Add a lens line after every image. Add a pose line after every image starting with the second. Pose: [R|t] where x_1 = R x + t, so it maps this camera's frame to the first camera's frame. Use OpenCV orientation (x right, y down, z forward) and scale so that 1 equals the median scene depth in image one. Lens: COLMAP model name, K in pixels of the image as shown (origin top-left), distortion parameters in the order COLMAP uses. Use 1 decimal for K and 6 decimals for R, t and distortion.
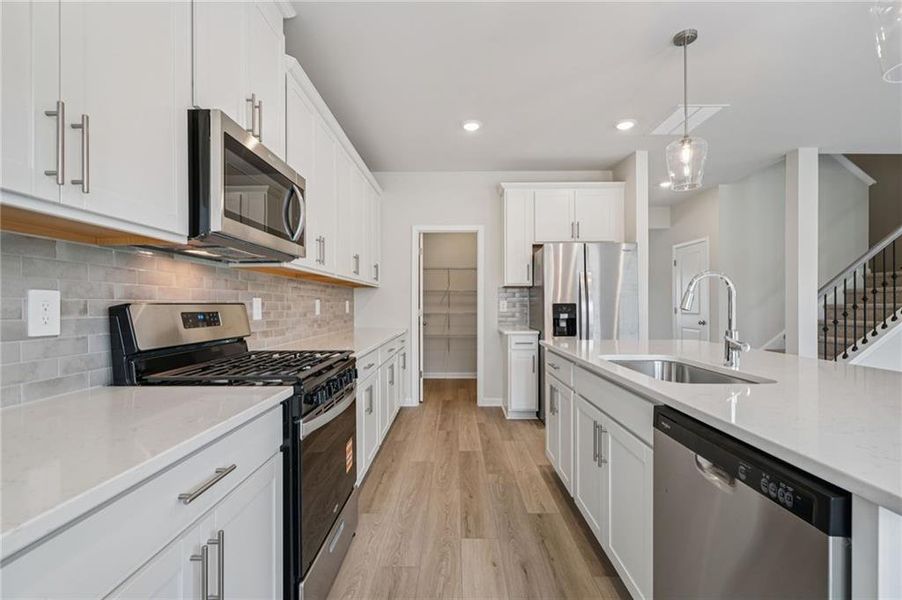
lens RADIAL K [[402.6, 0, 451.0], [0, 402.6, 300.0], [0, 0, 1]] dist [0.000759, -0.000136]
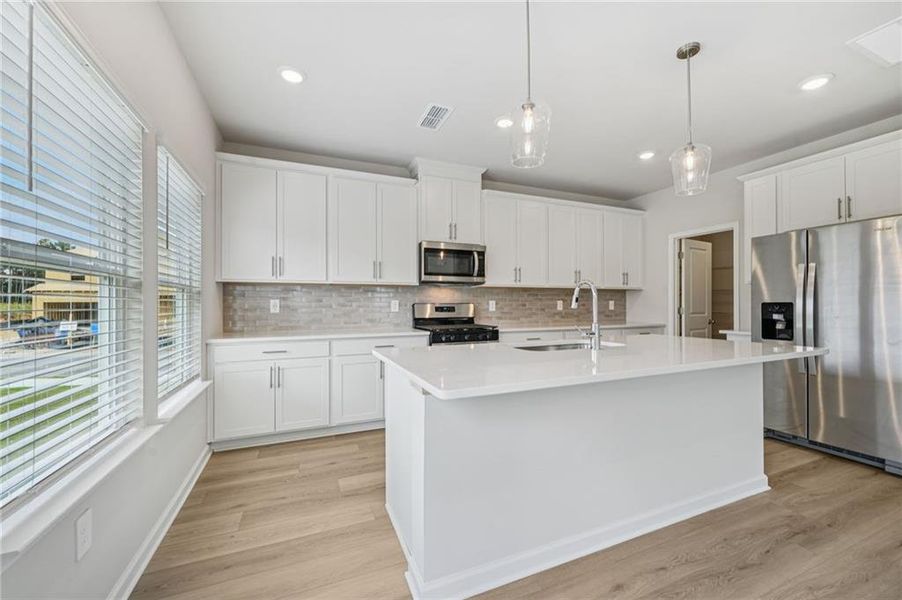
lens RADIAL K [[359.9, 0, 451.0], [0, 359.9, 300.0], [0, 0, 1]] dist [-0.000454, 0.000021]
pose [[0.400466, -0.009333, -0.916264, 0.835431], [0.010731, 0.999927, -0.005495, -0.000442], [0.916249, -0.007632, 0.400537, 0.035515]]
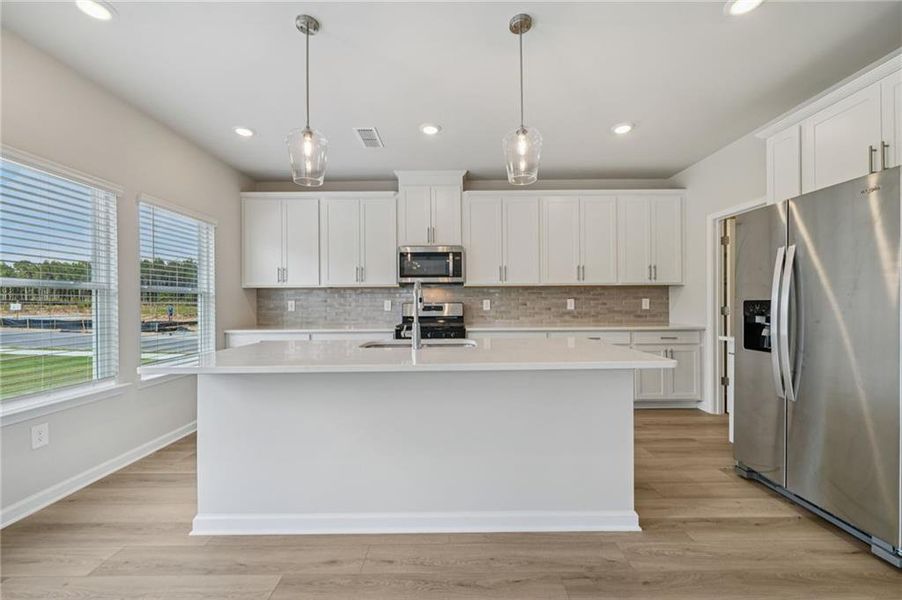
lens RADIAL K [[355.8, 0, 451.0], [0, 355.8, 300.0], [0, 0, 1]] dist [-0.000592, -0.000012]
pose [[0.010630, -0.006446, -0.999923, 0.998773], [0.017014, 0.999836, -0.006264, 0.003081], [0.999799, -0.016946, 0.010737, 0.572396]]
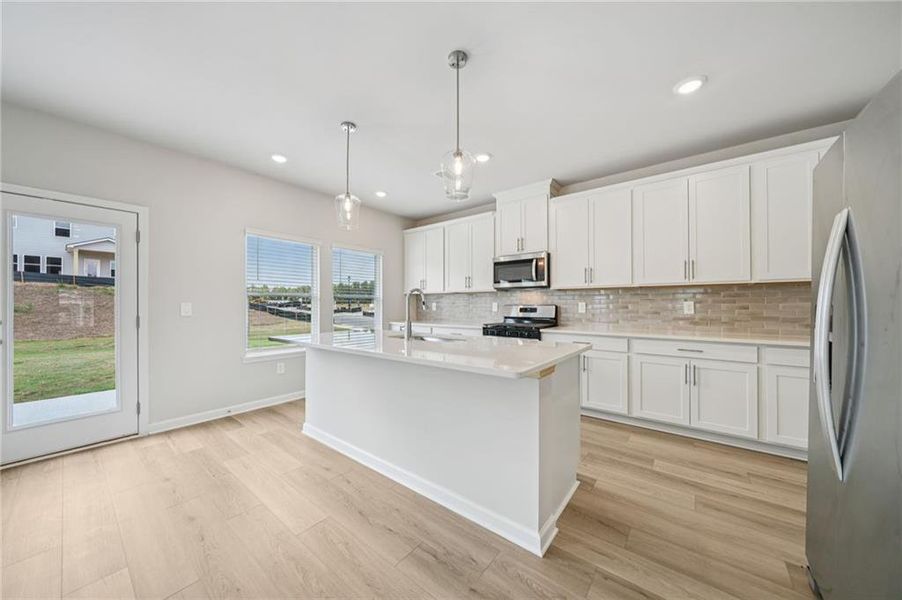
lens RADIAL K [[307.1, 0, 451.6], [0, 307.1, 303.6], [0, 0, 1]] dist [-0.000135, -0.000022]
pose [[-0.609656, -0.001818, -0.792664, 0.869850], [0.009889, 0.999902, -0.009900, 0.007258], [0.792604, -0.013874, -0.609578, 1.037787]]
